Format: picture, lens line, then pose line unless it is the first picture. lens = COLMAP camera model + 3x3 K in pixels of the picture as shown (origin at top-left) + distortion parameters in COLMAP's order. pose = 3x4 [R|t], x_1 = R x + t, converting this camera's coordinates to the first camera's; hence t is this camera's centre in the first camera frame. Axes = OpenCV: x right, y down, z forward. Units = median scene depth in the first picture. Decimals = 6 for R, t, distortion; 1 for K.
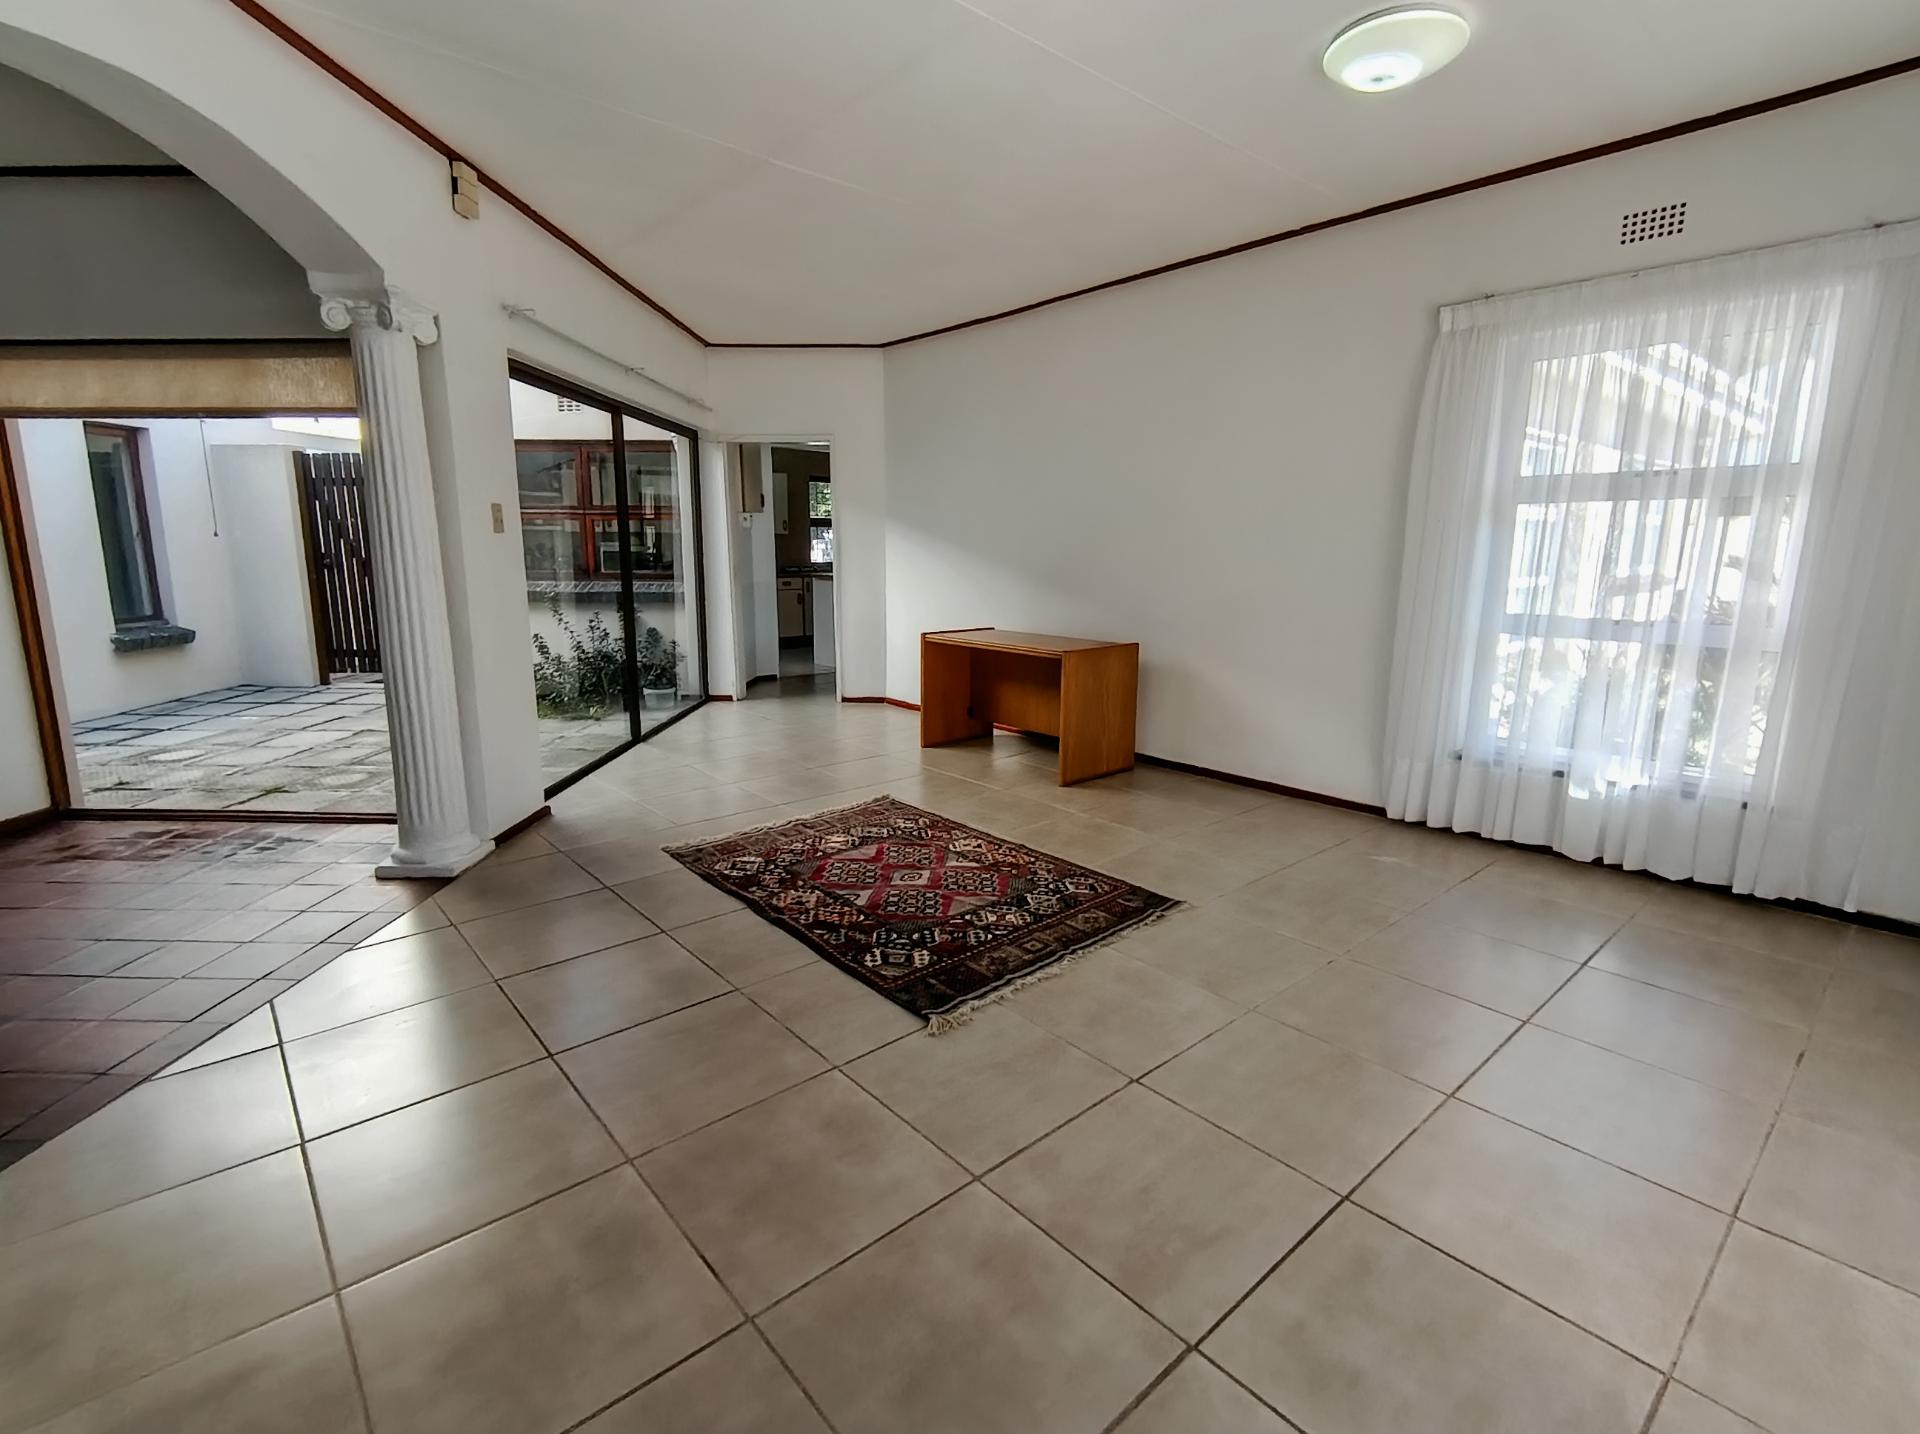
lens RADIAL K [[896.6, 0, 964.5], [0, 896.6, 714.3], [0, 0, 1]] dist [-0.010890, -0.001371]
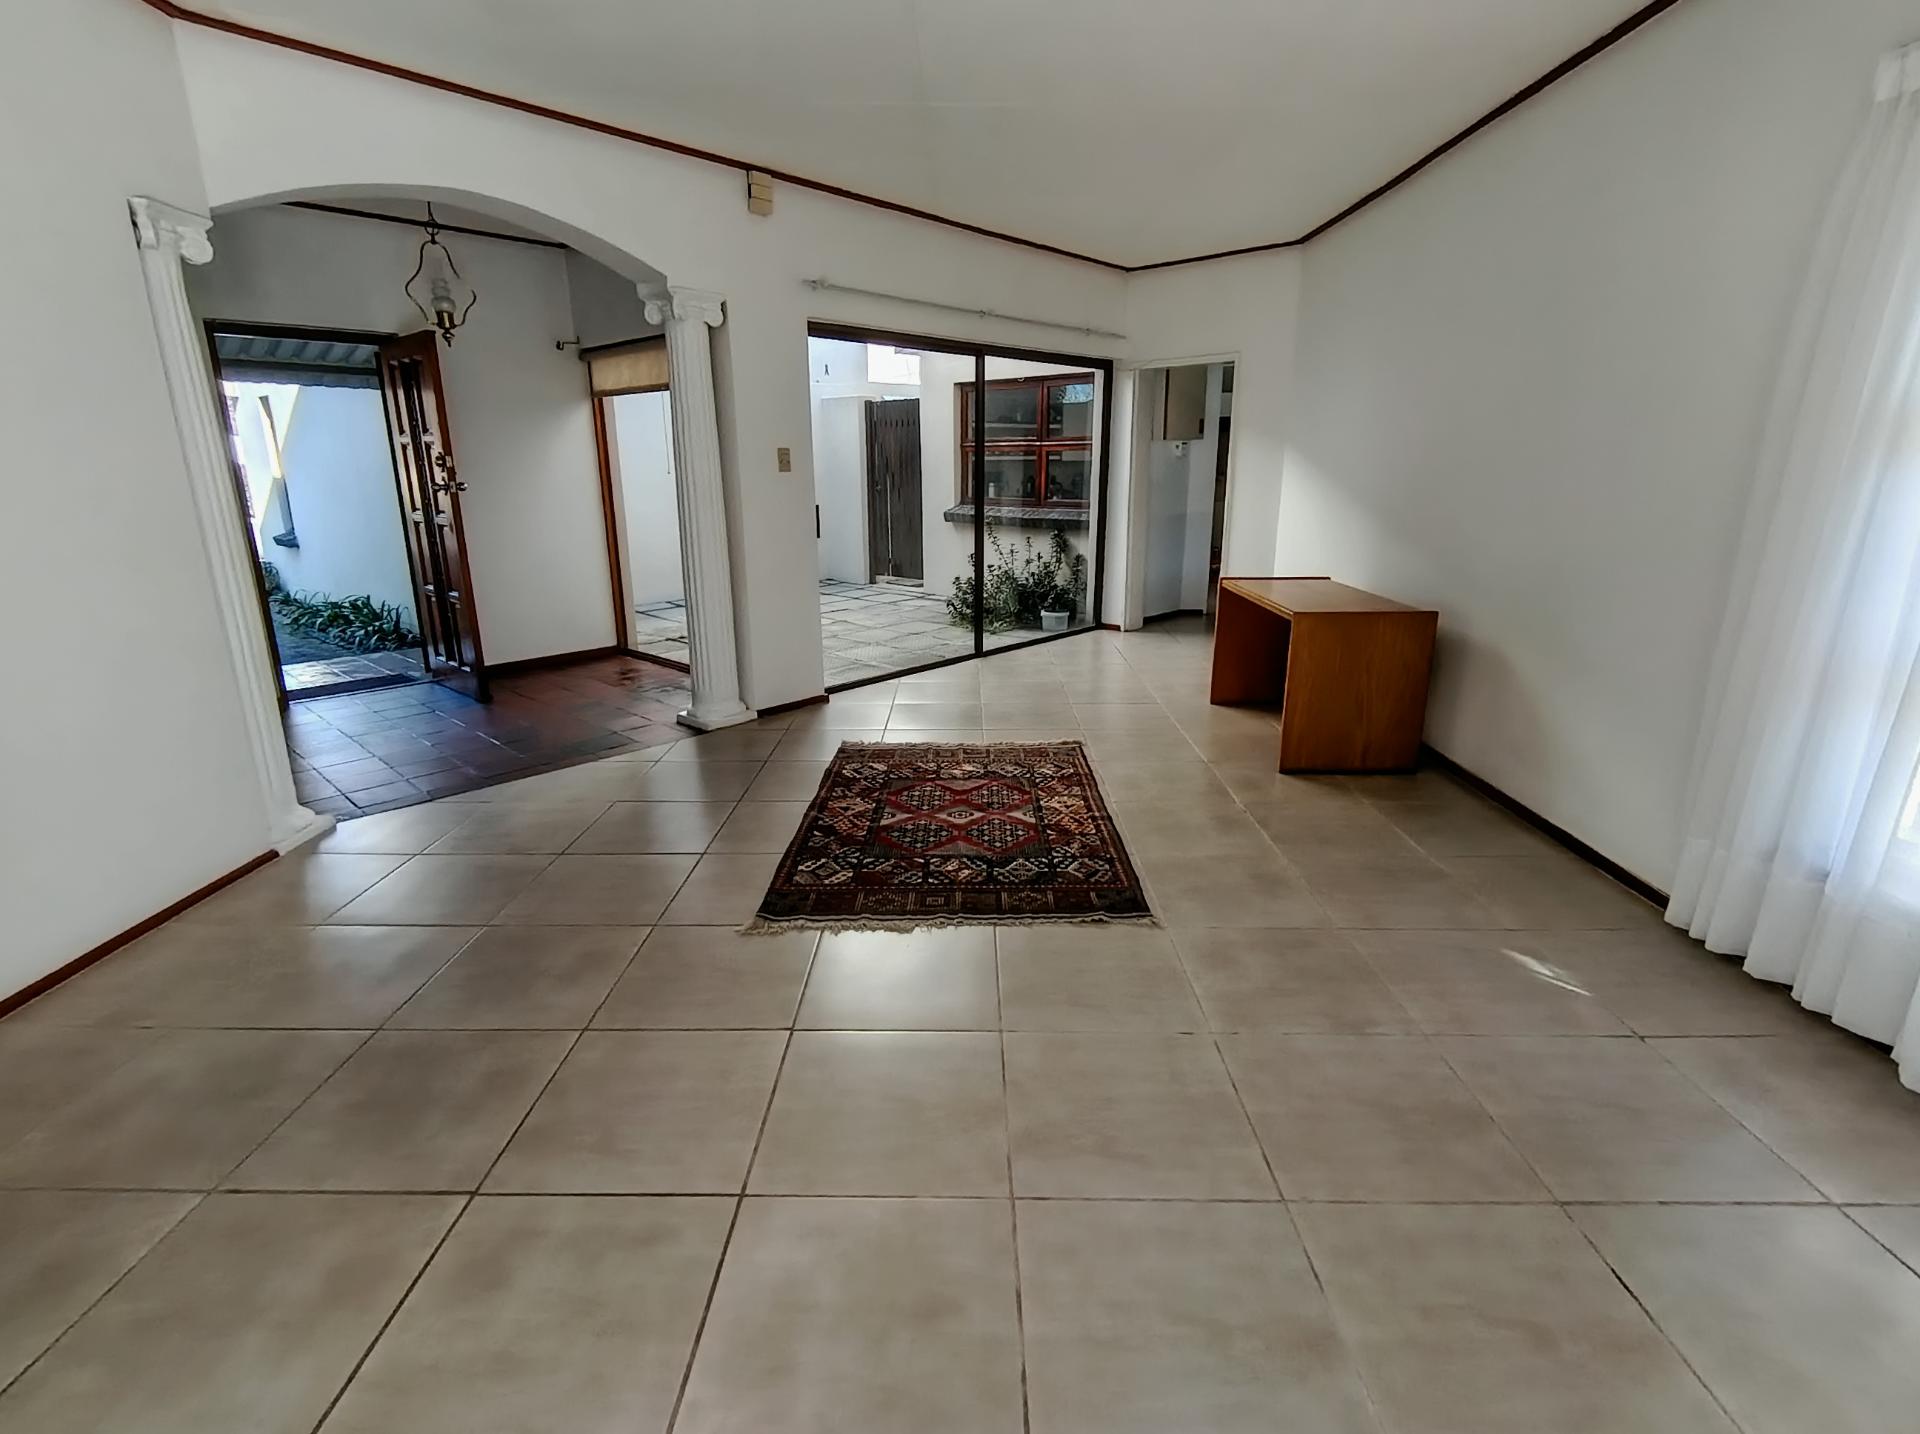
lens RADIAL K [[896.6, 0, 953.8], [0, 896.6, 719.7], [0, 0, 1]] dist [-0.010890, -0.001371]
pose [[0.740518, 0.176767, -0.648372, 0.528409], [-0.118390, 0.984012, 0.133058, -0.055434], [0.661526, -0.021771, 0.749606, 0.207182]]
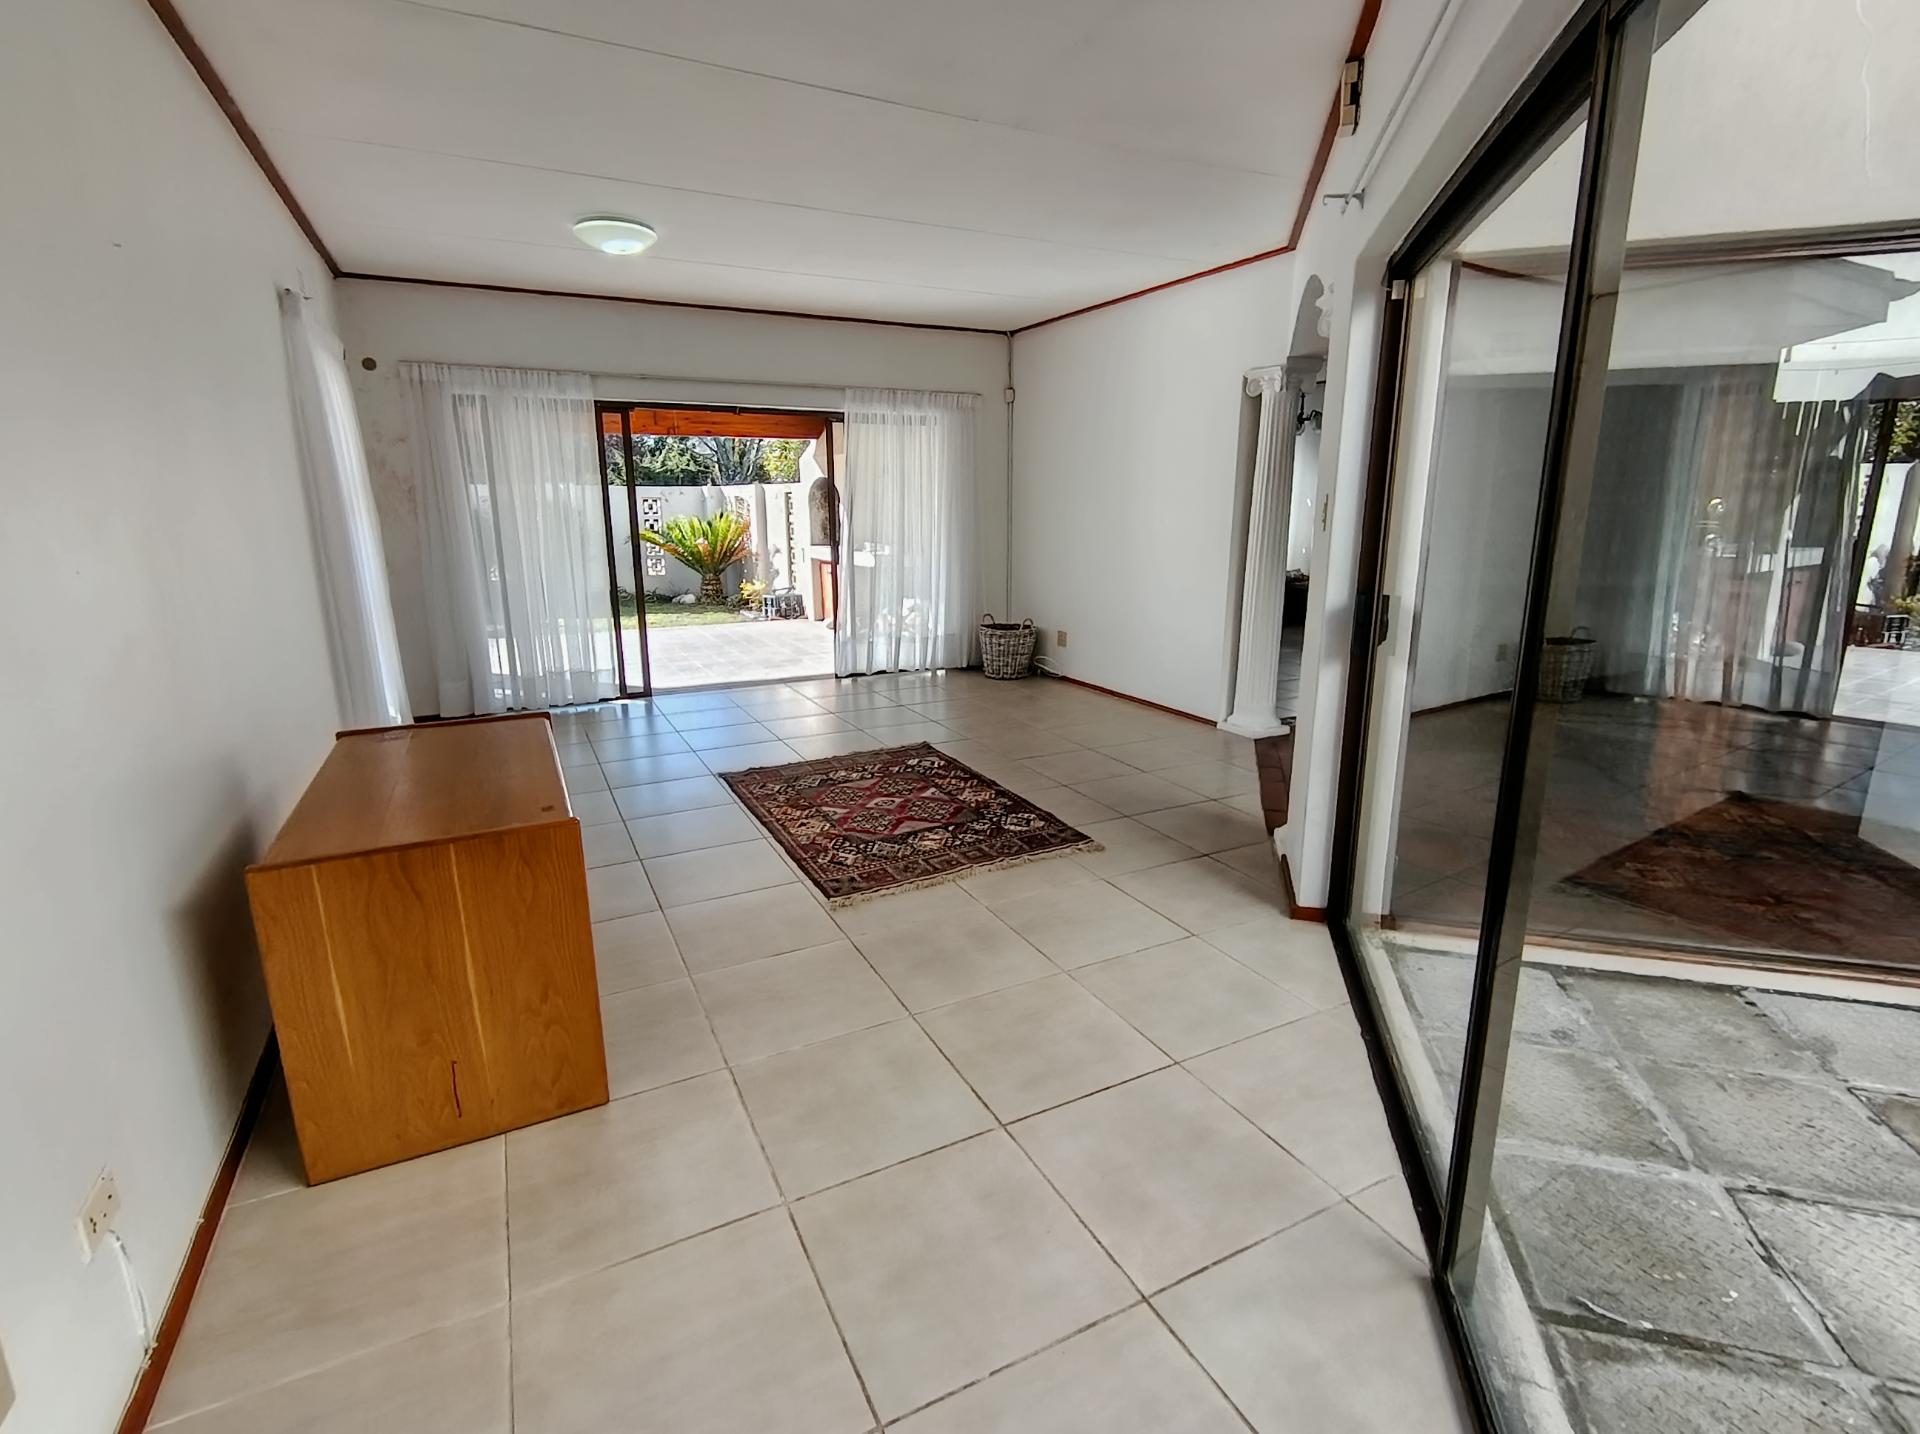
lens RADIAL K [[896.6, 0, 965.6], [0, 896.6, 710.6], [0, 0, 1]] dist [-0.010890, -0.001371]
pose [[-0.970671, -0.058744, 0.233126, -0.408300], [0.042194, 0.913011, 0.405748, -0.393777], [-0.236682, 0.403684, -0.883754, 1.833598]]
